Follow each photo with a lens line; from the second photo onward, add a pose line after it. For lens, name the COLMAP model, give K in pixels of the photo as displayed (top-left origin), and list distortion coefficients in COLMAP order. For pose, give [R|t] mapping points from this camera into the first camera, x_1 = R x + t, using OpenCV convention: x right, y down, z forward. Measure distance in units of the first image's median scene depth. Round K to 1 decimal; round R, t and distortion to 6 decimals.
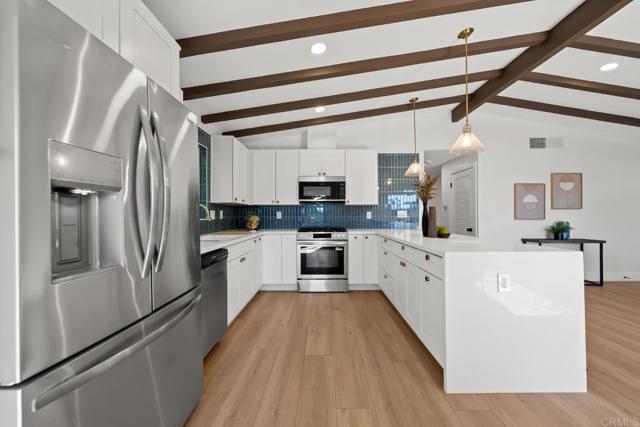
lens RADIAL K [[242.6, 0, 322.9], [0, 242.6, 212.7], [0, 0, 1]] dist [-0.000611, -0.000070]
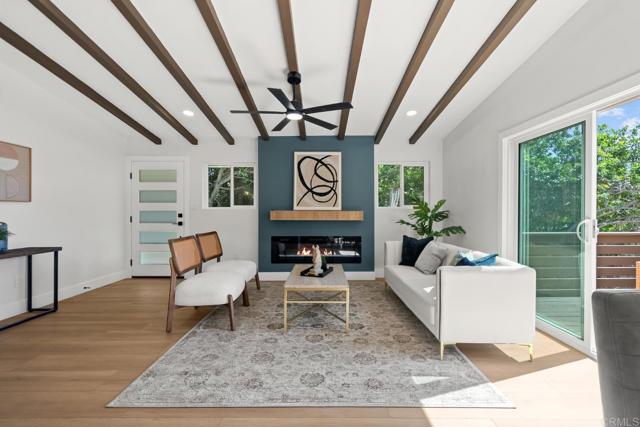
lens RADIAL K [[280.1, 0, 322.9], [0, 280.1, 212.8], [0, 0, 1]] dist [0.000391, 0.000696]
pose [[-0.010203, 0.000046, 0.999948, 0.319941], [-0.014895, 0.999889, -0.000198, 0.001419], [-0.999837, -0.014896, -0.010201, 0.228249]]
